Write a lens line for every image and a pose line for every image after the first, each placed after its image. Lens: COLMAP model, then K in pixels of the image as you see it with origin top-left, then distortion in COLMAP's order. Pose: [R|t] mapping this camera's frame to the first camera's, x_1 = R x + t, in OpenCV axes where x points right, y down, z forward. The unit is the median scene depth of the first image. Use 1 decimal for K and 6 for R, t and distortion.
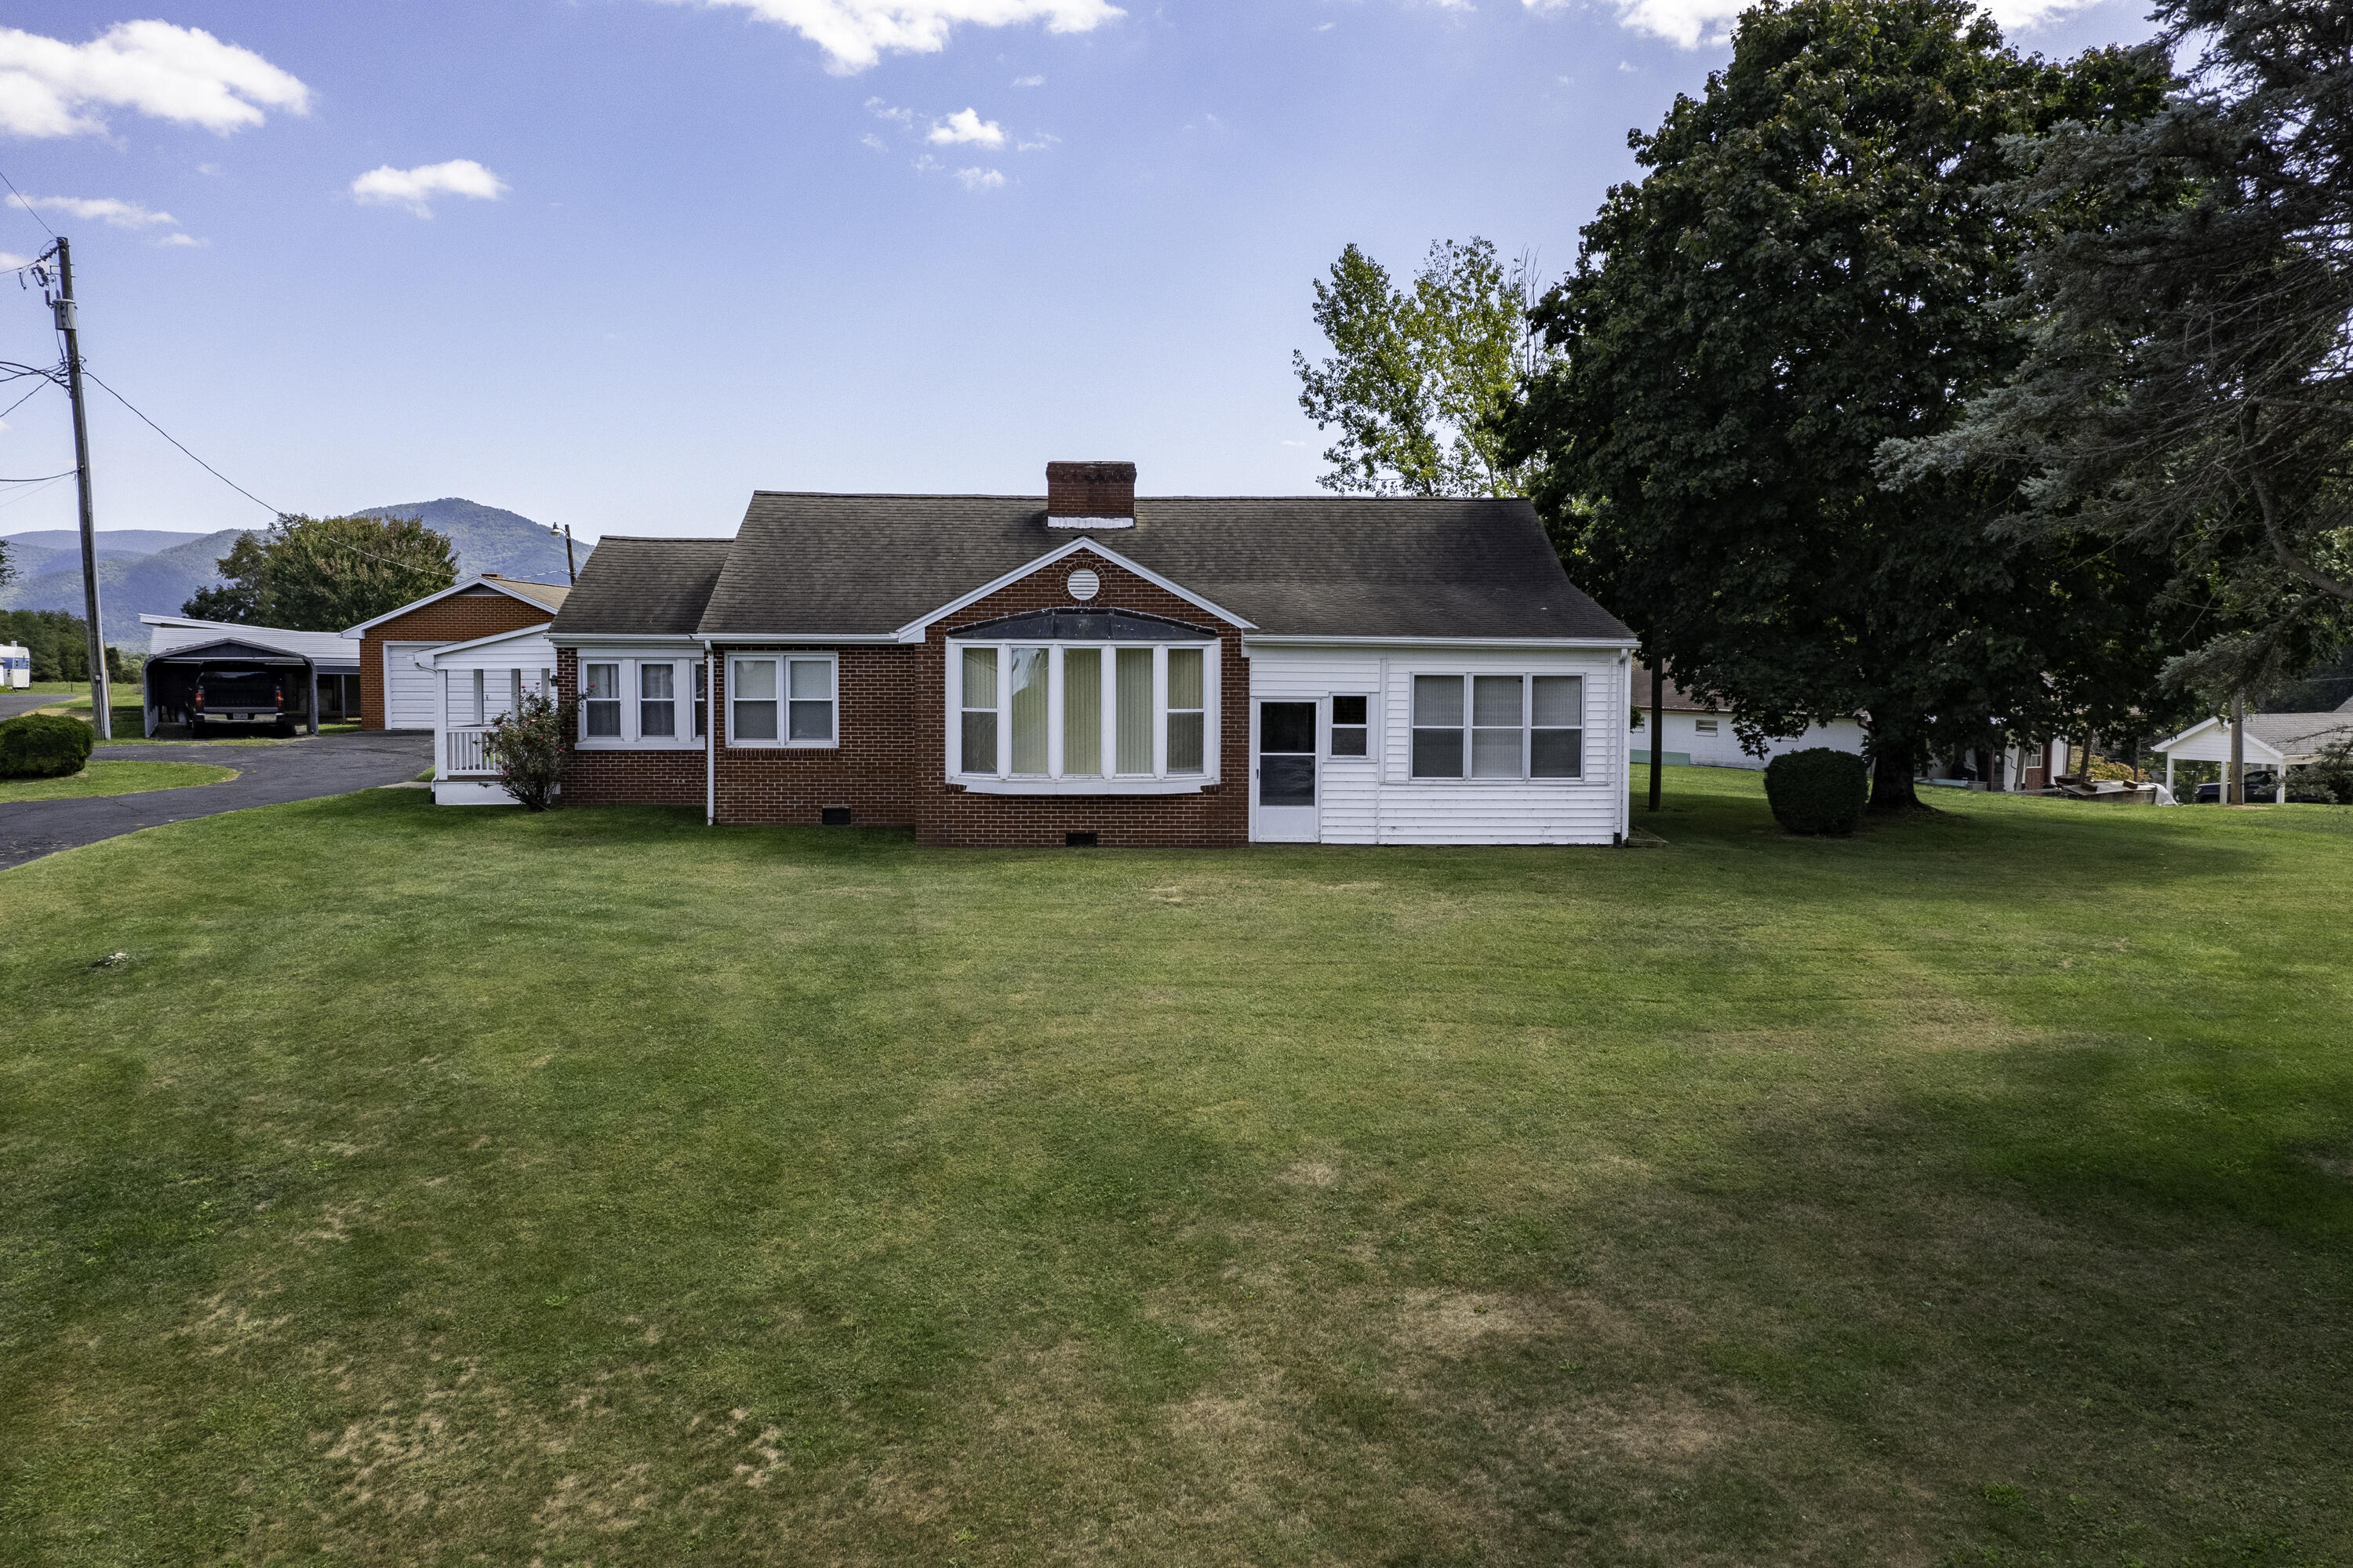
lens RADIAL K [[1868.5, 0, 1172.5], [0, 1868.5, 769.3], [0, 0, 1]] dist [-0.011798, 0.060815]
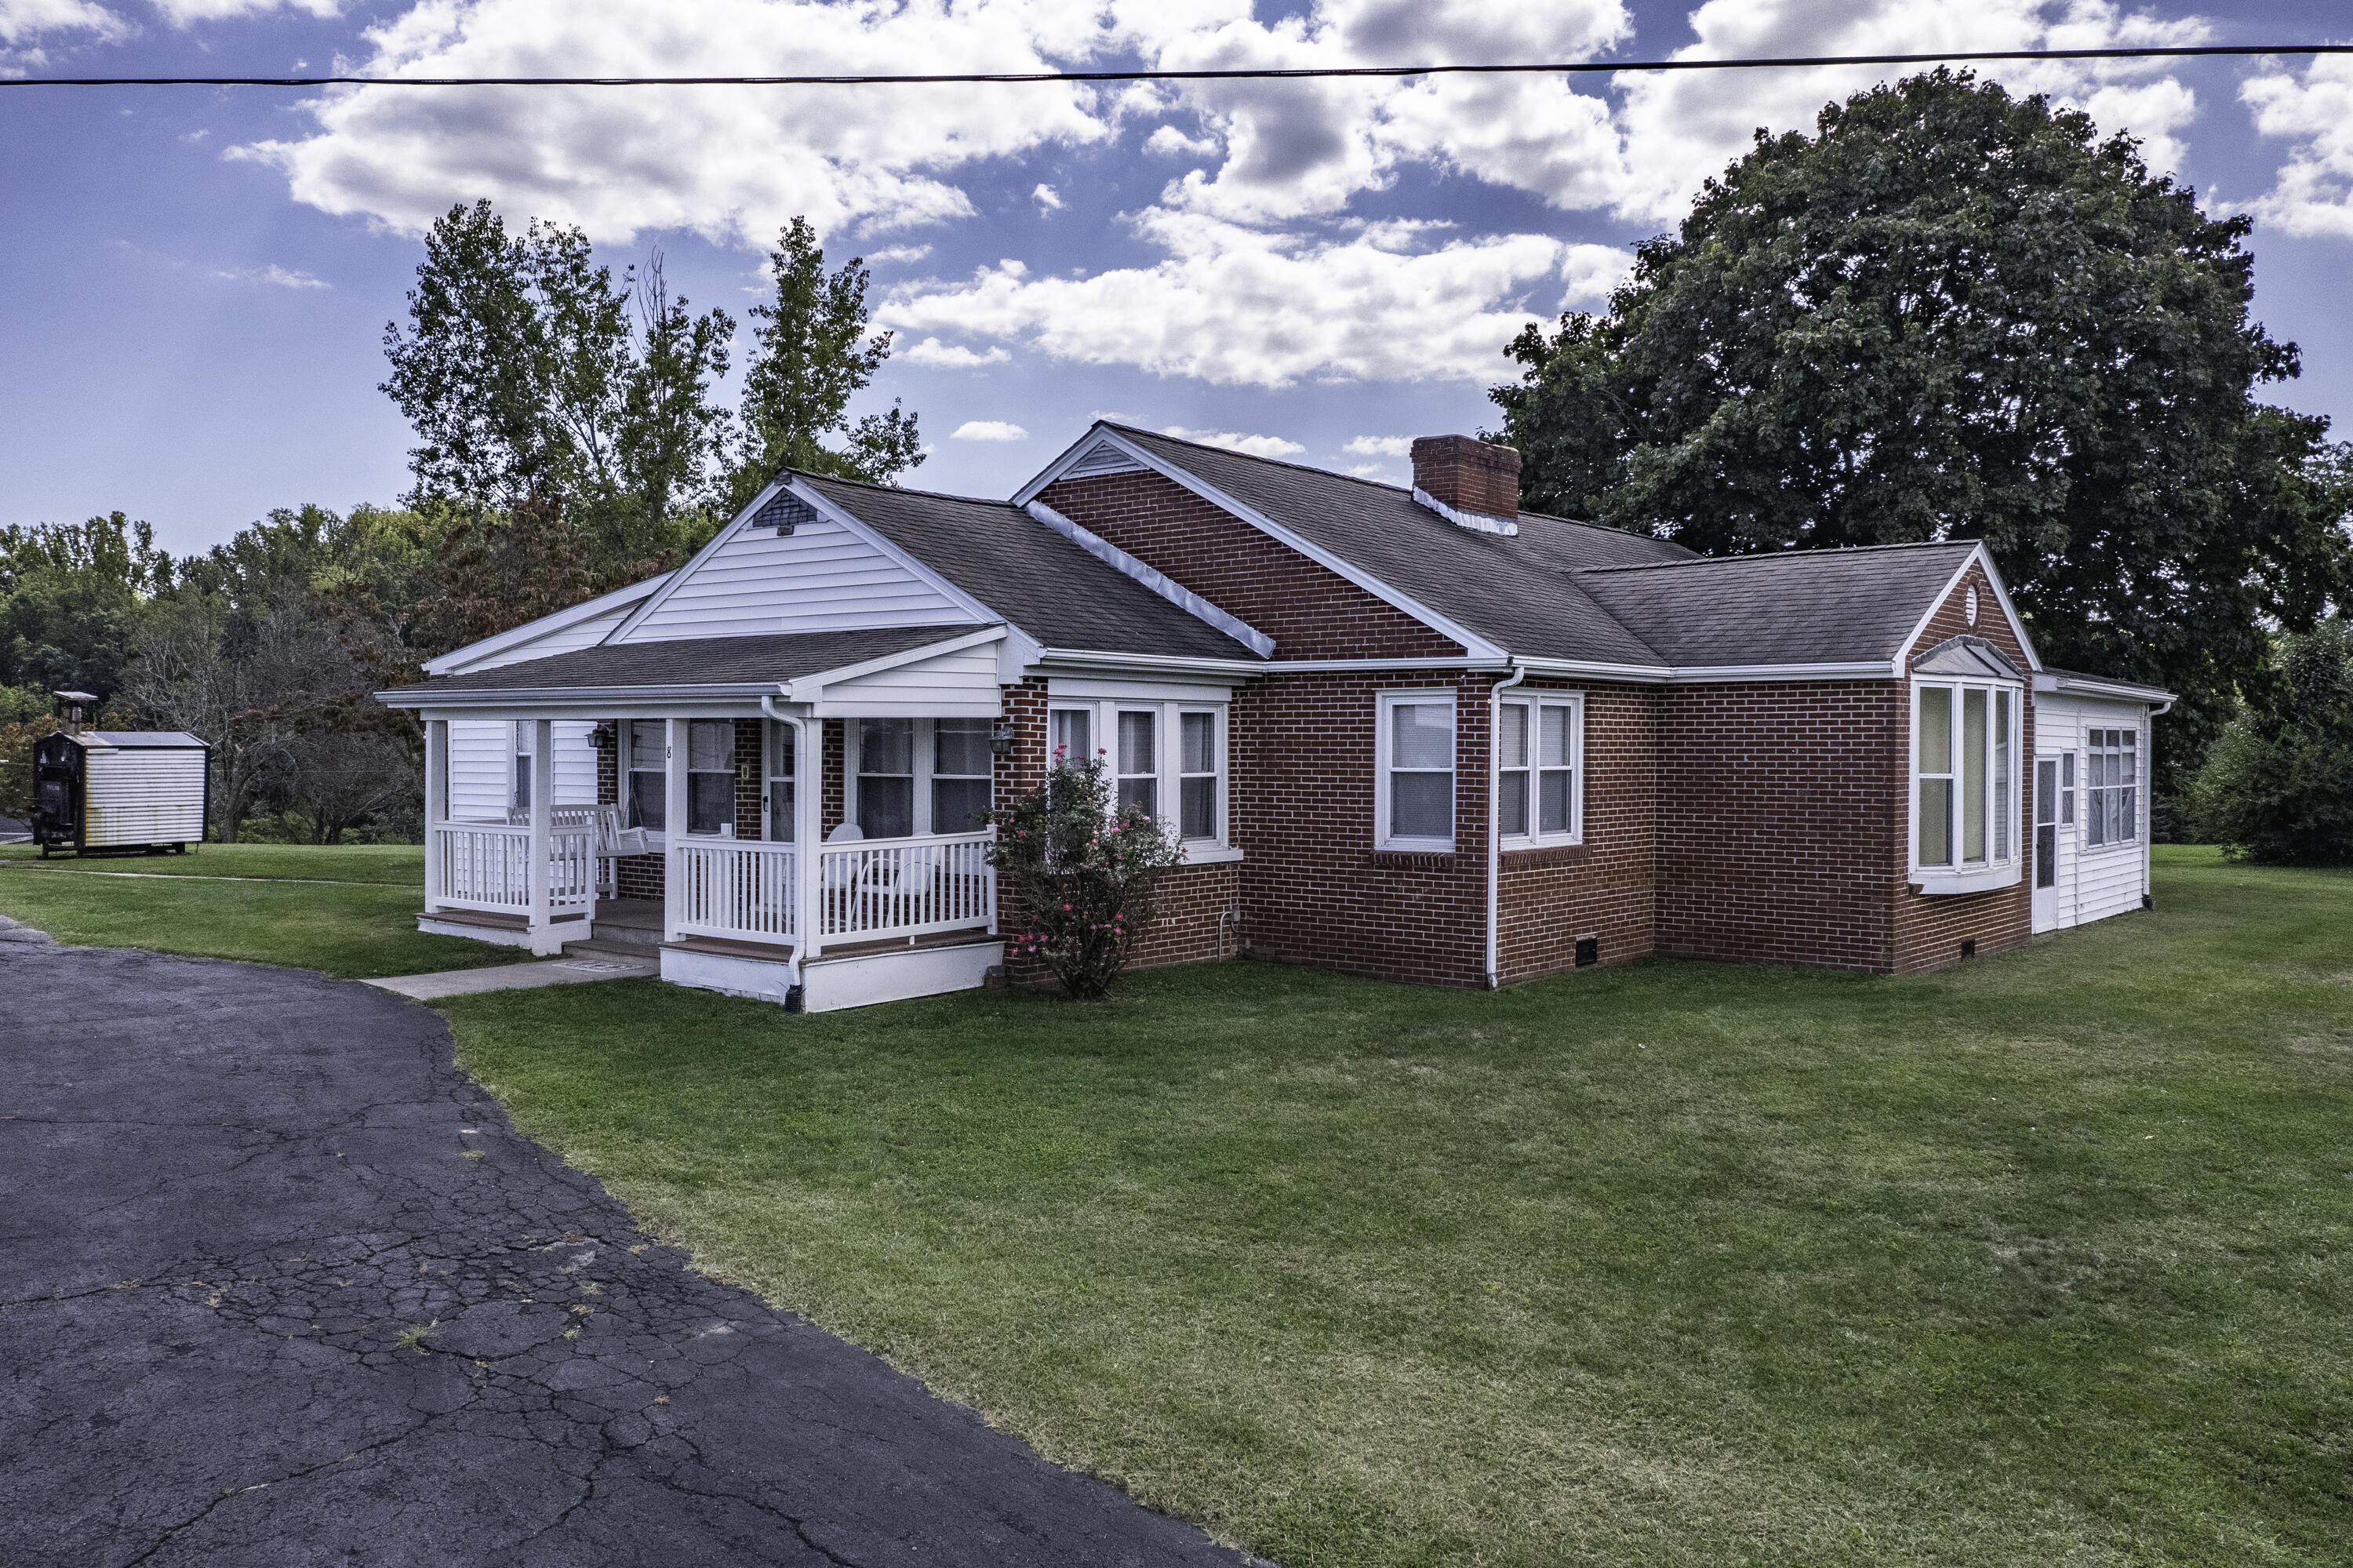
lens RADIAL K [[1861.7, 0, 1171.6], [0, 1861.7, 772.8], [0, 0, 1]] dist [-0.023863, 0.085366]
pose [[0.649993, -0.012625, 0.759835, -0.816922], [0.046296, 0.998663, -0.023010, -0.030107], [-0.758528, 0.050134, 0.649709, 0.761133]]
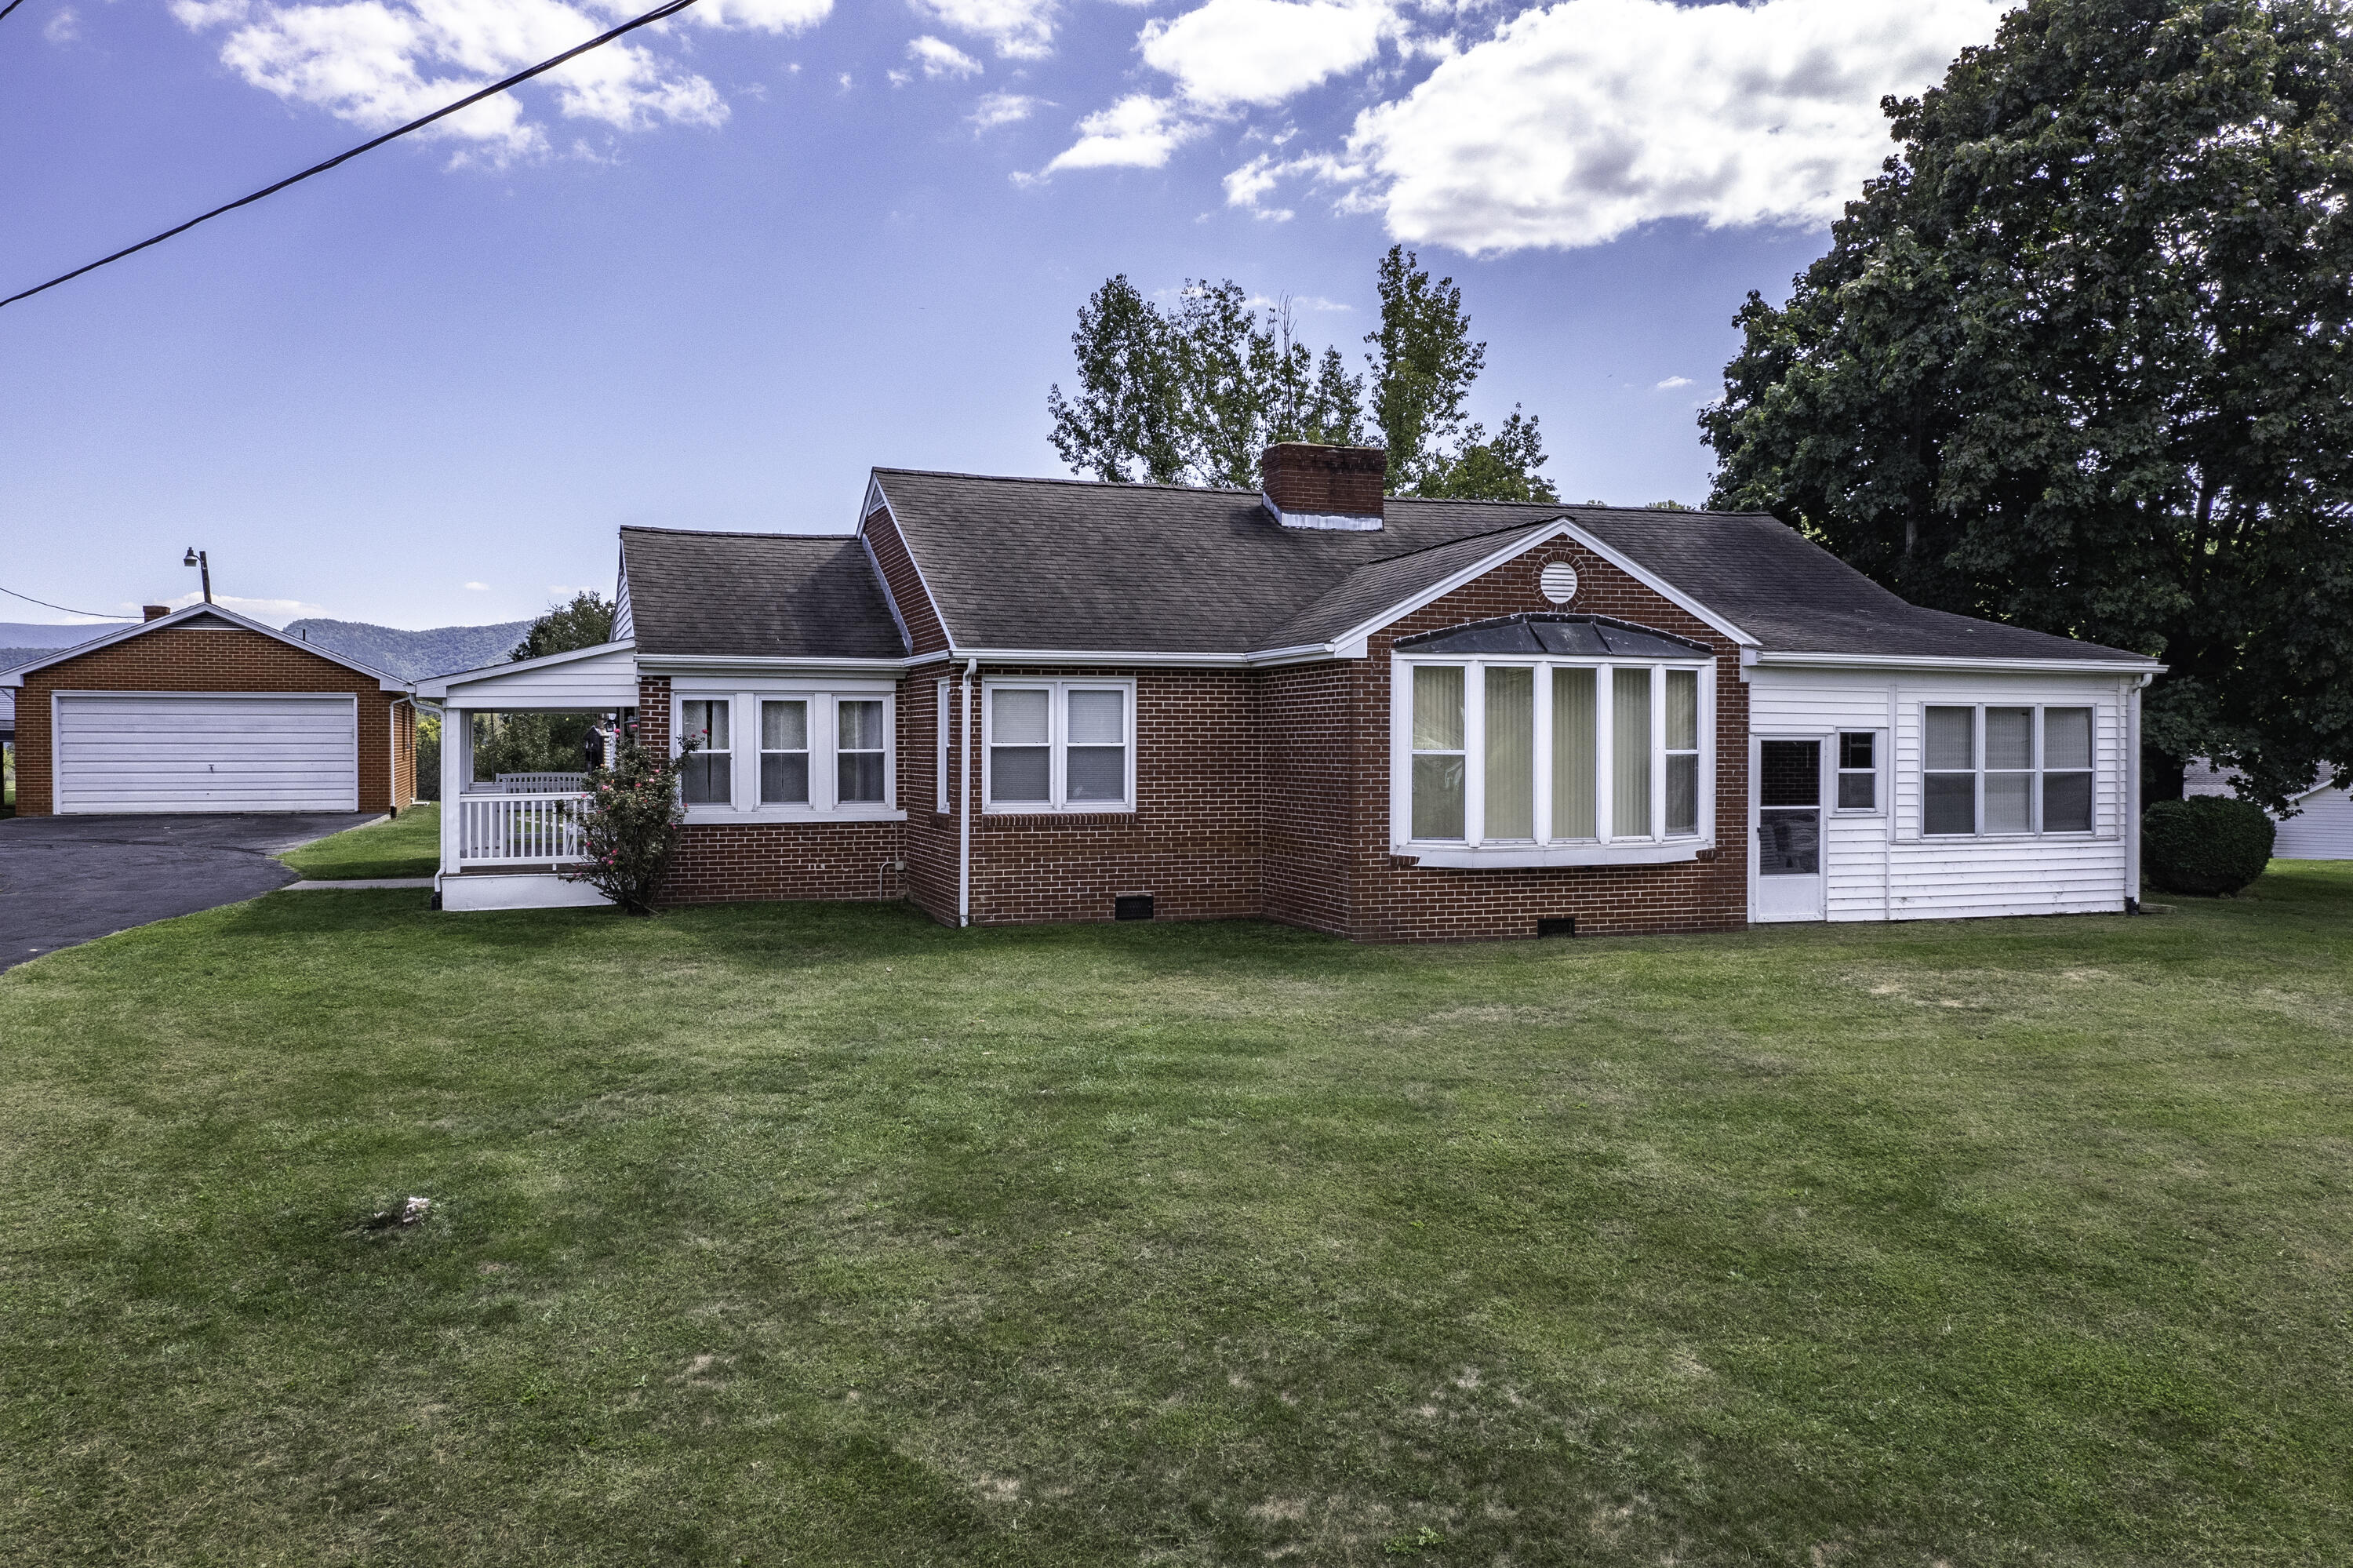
lens RADIAL K [[1861.7, 0, 1171.6], [0, 1861.7, 772.8], [0, 0, 1]] dist [-0.023863, 0.085366]
pose [[0.951848, -0.009003, 0.306437, -0.419919], [0.022710, 0.998893, -0.041194, 0.003448], [-0.305727, 0.046170, 0.950999, 0.347515]]
